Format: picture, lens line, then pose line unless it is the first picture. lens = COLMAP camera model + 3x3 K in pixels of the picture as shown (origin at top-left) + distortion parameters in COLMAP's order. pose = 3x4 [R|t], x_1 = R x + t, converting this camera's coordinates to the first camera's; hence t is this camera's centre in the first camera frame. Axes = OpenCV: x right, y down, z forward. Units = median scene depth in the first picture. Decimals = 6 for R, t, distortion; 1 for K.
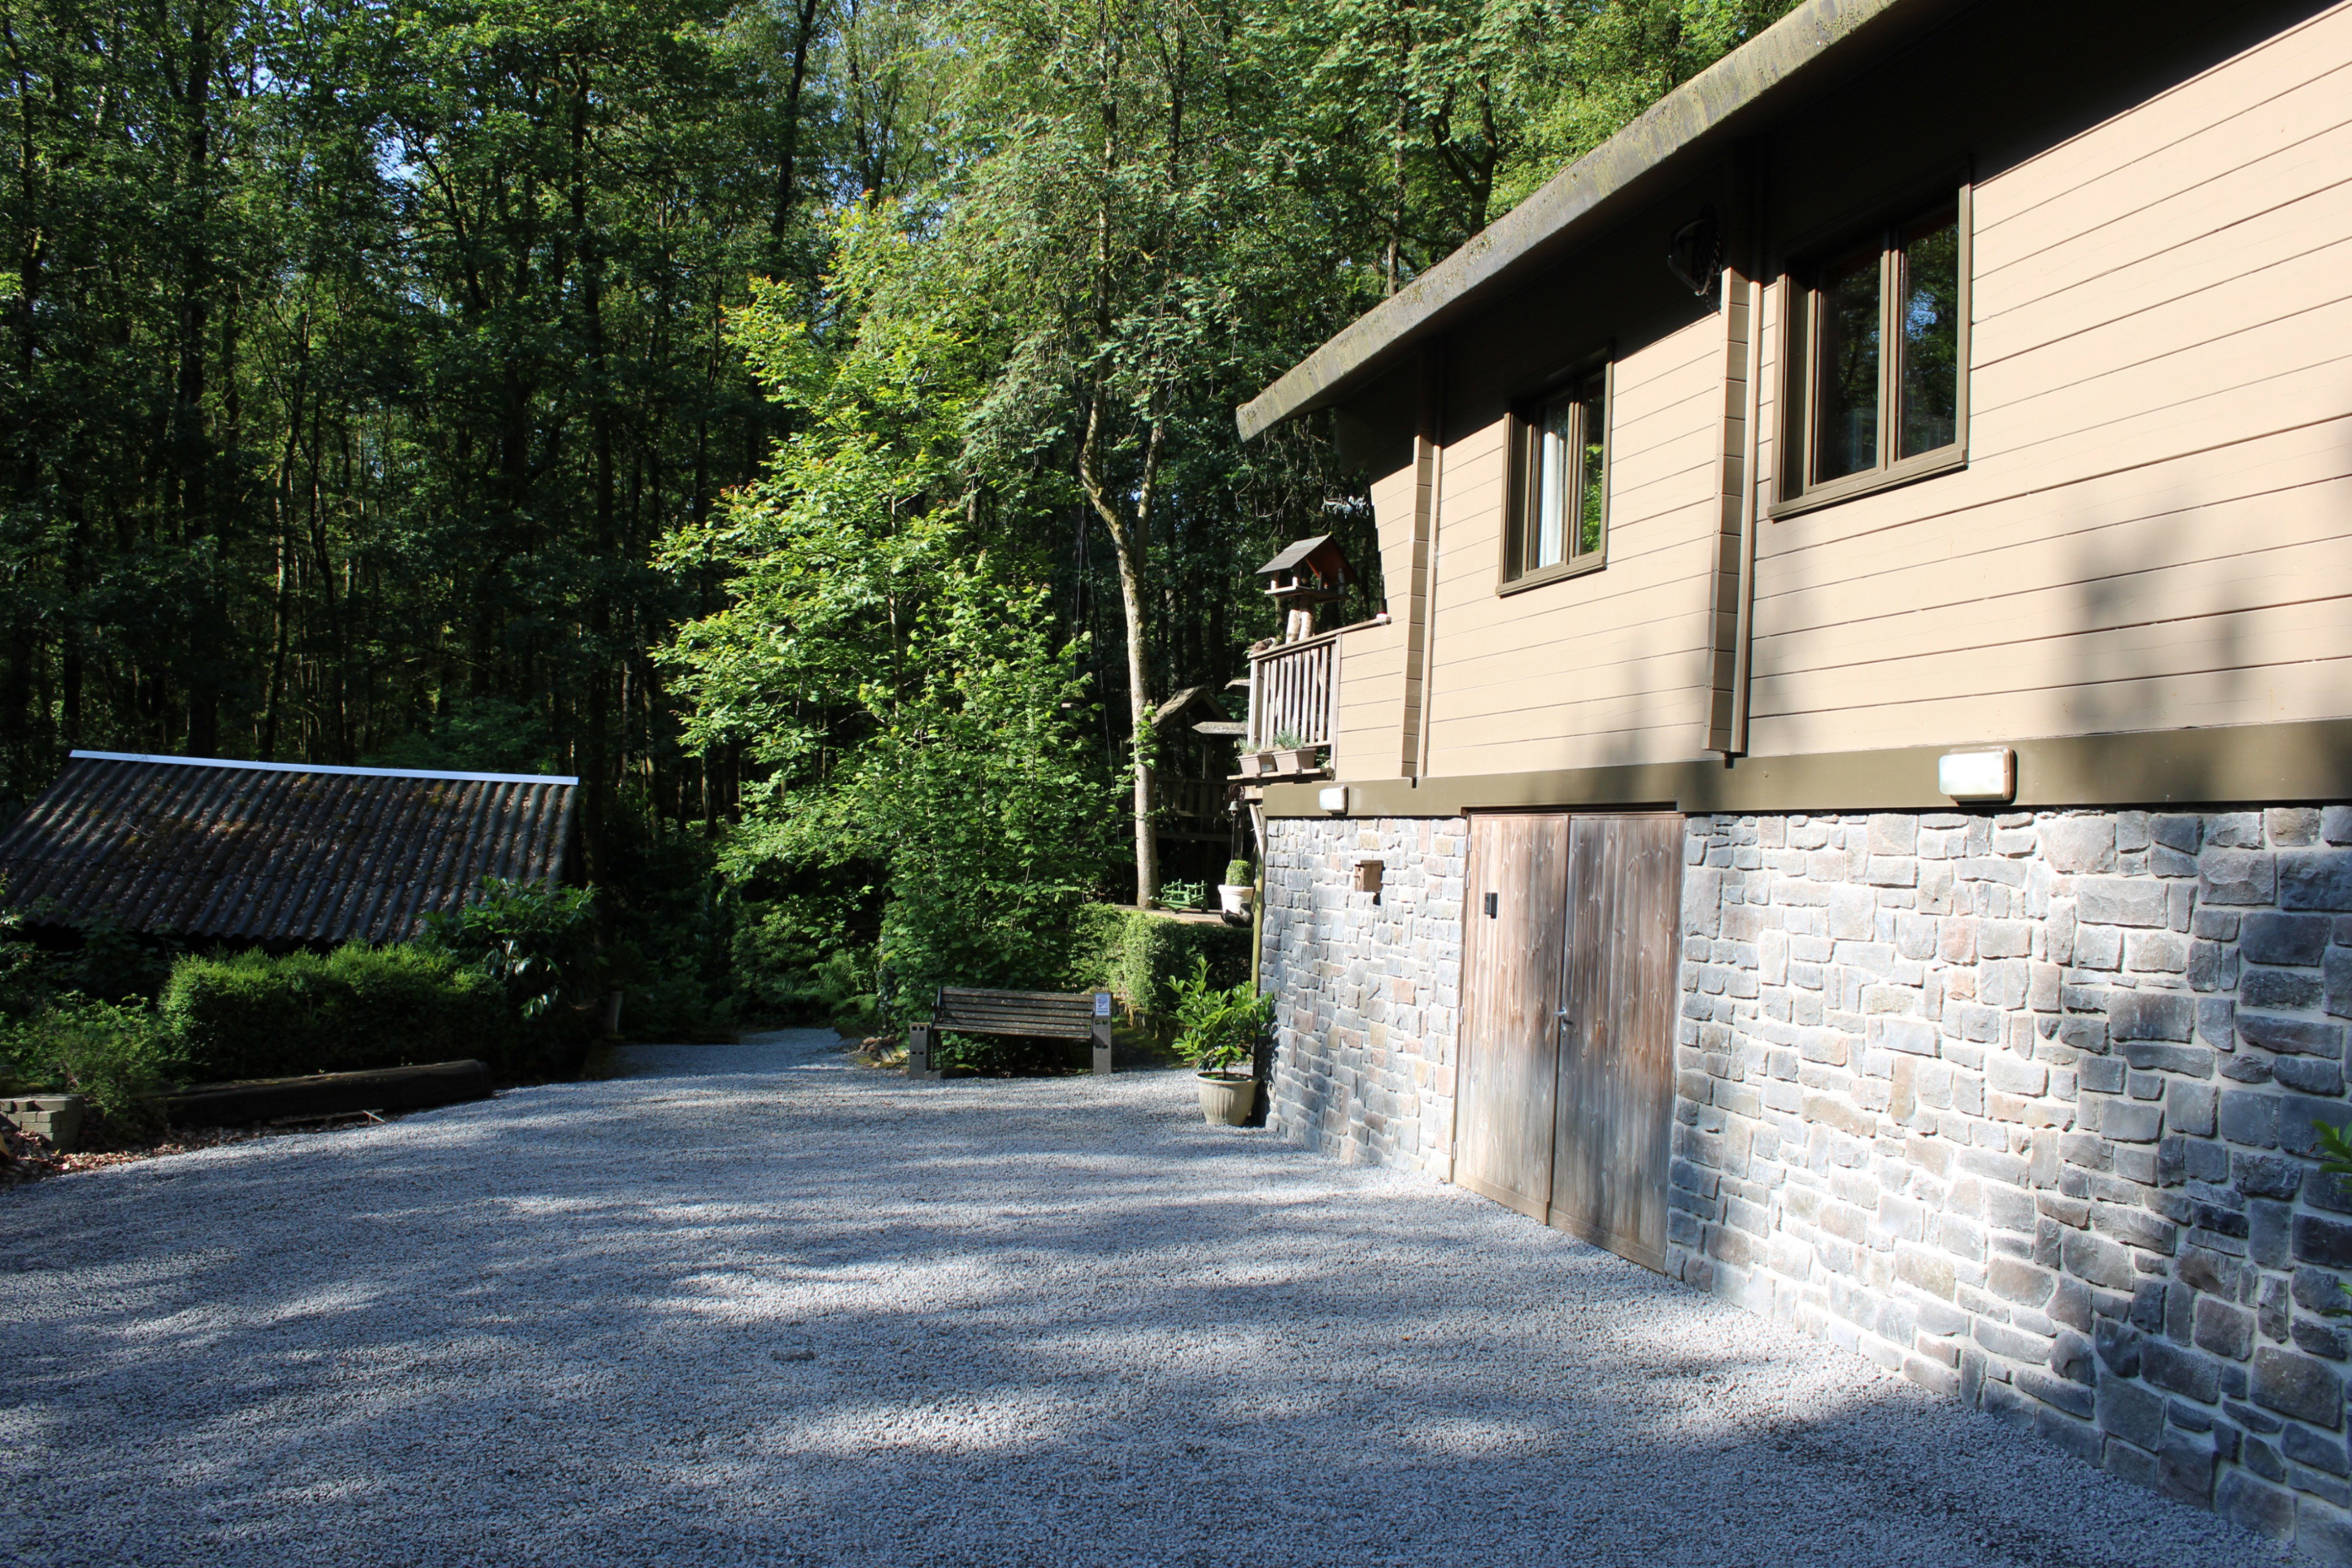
lens RADIAL K [[2044.7, 0, 1176.0], [0, 2044.7, 784.0], [0, 0, 1]] dist [-0.126281, 0.000270]
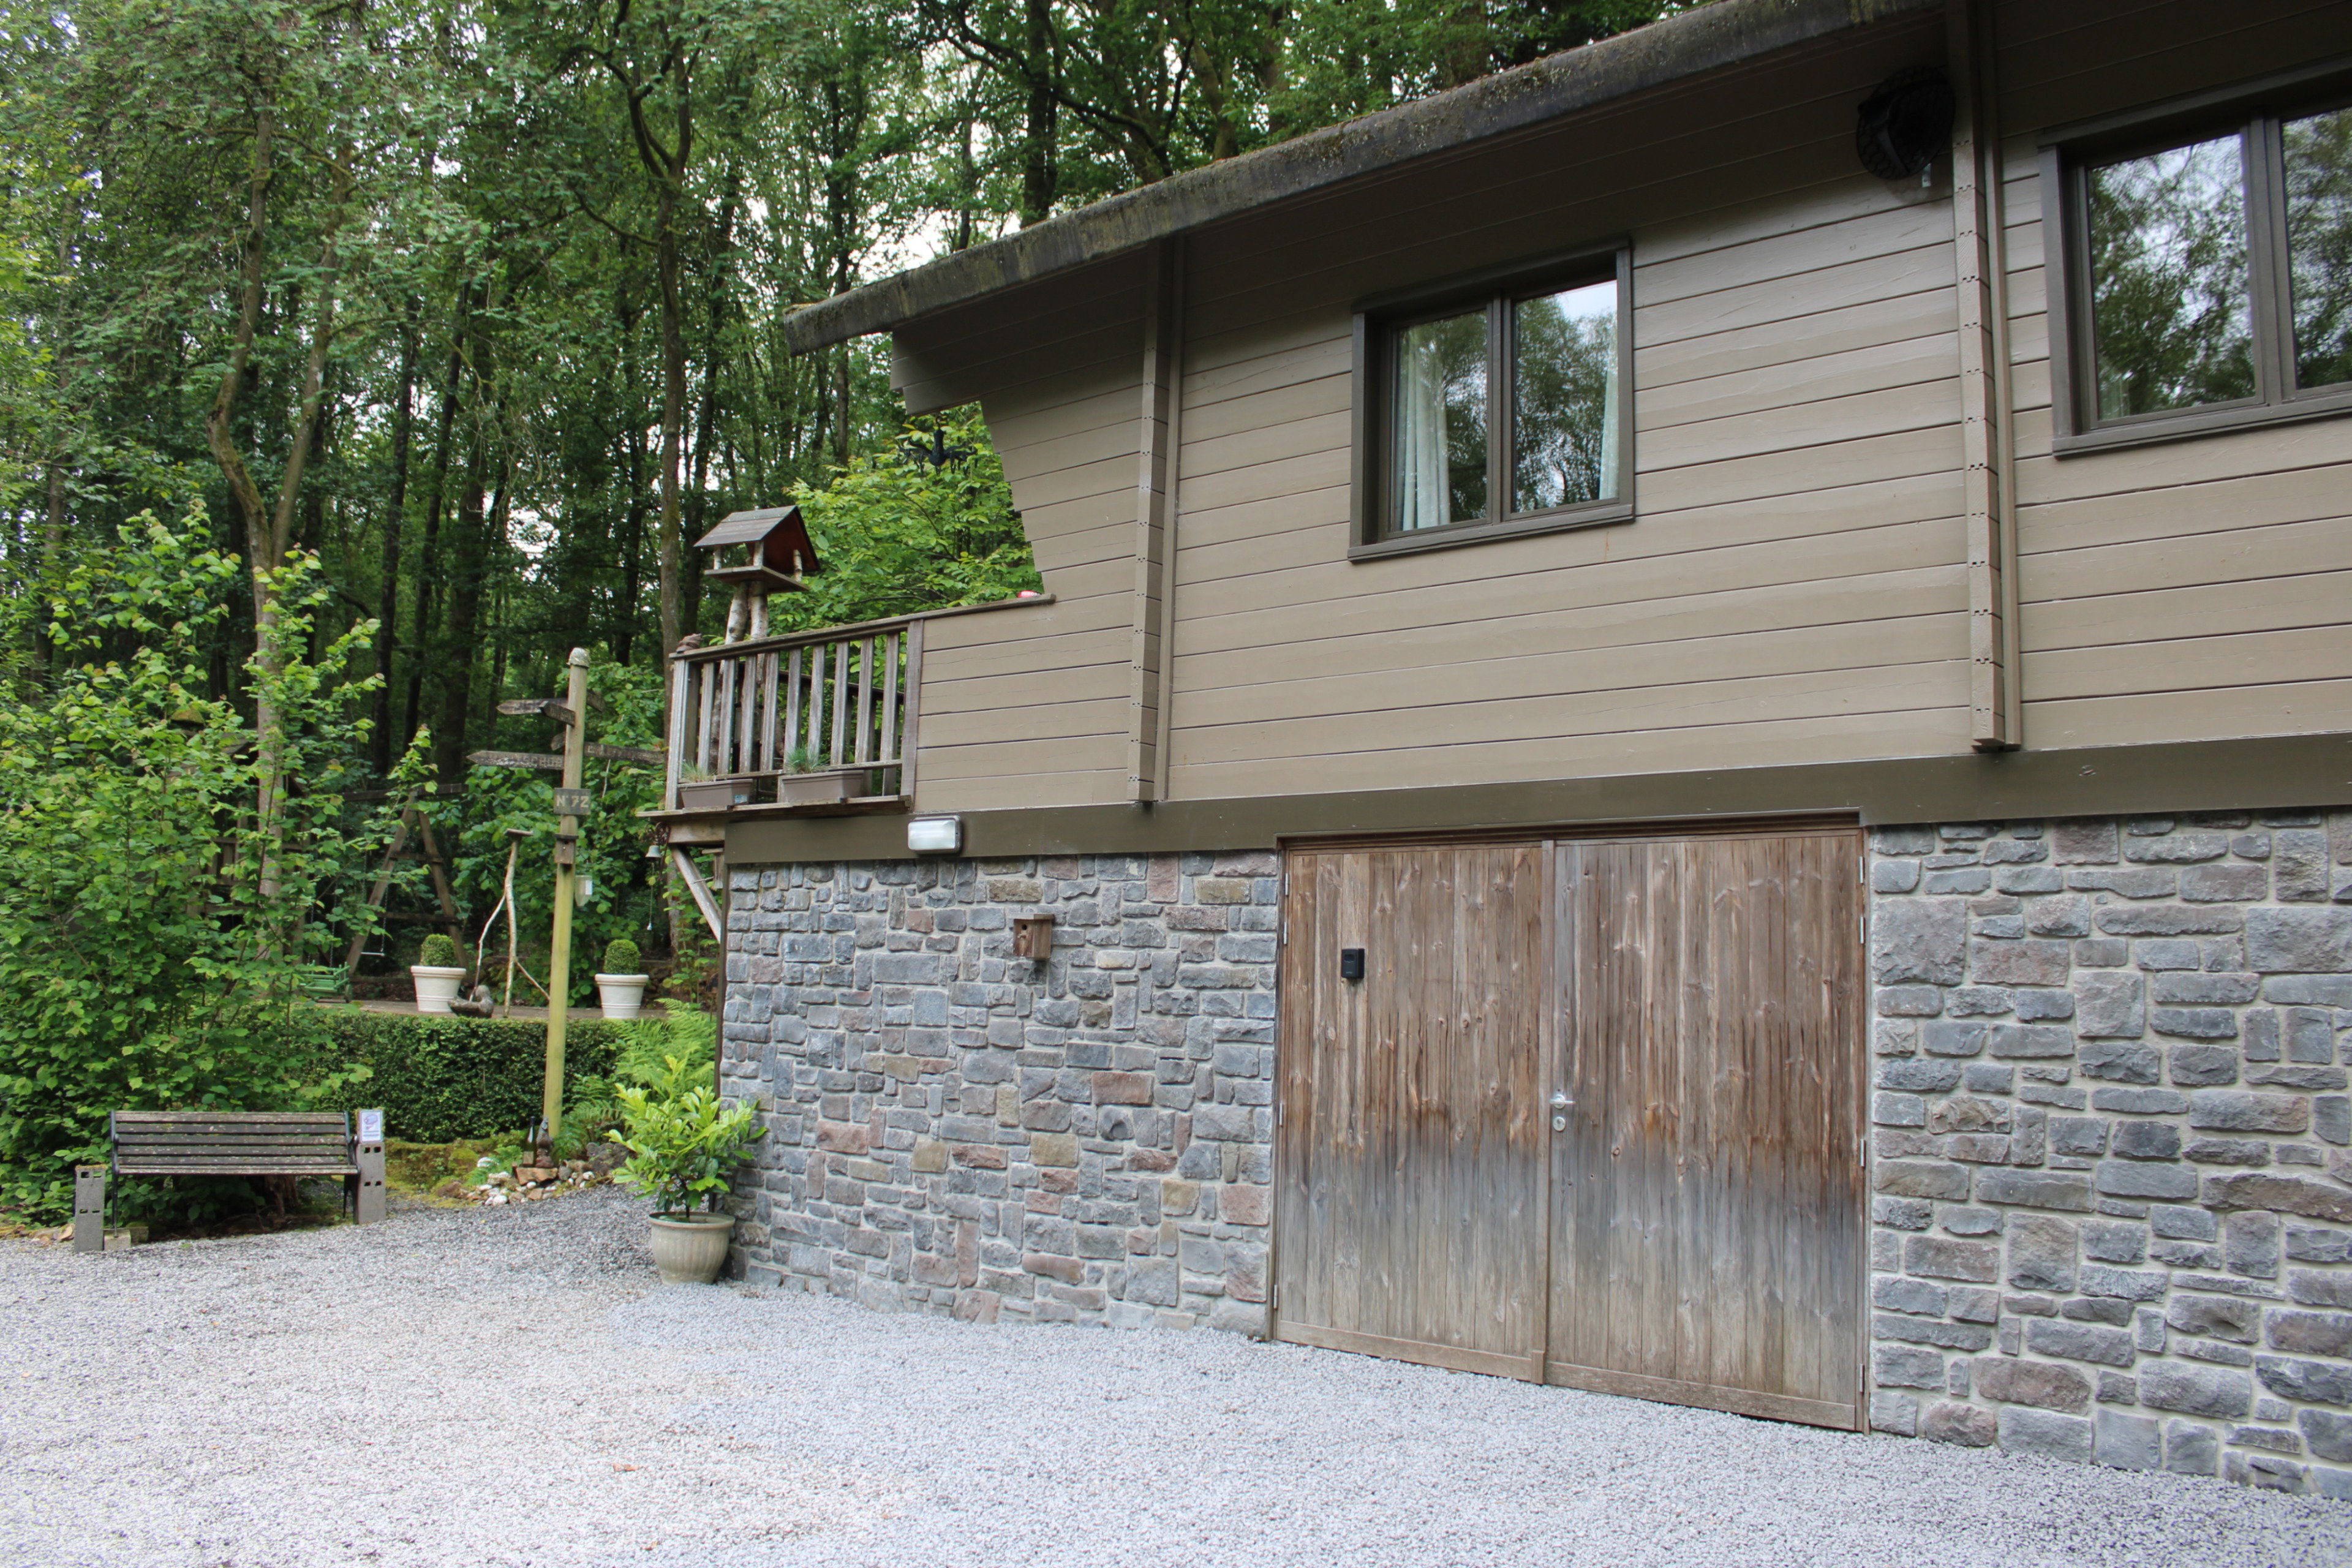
lens RADIAL K [[2044.7, 0, 1176.0], [0, 2044.7, 784.0], [0, 0, 1]] dist [-0.126281, 0.000270]
pose [[0.833424, 0.050703, 0.550303, -0.304987], [-0.019233, 0.997840, -0.062810, 0.039374], [-0.552300, 0.041763, 0.832599, 0.386738]]
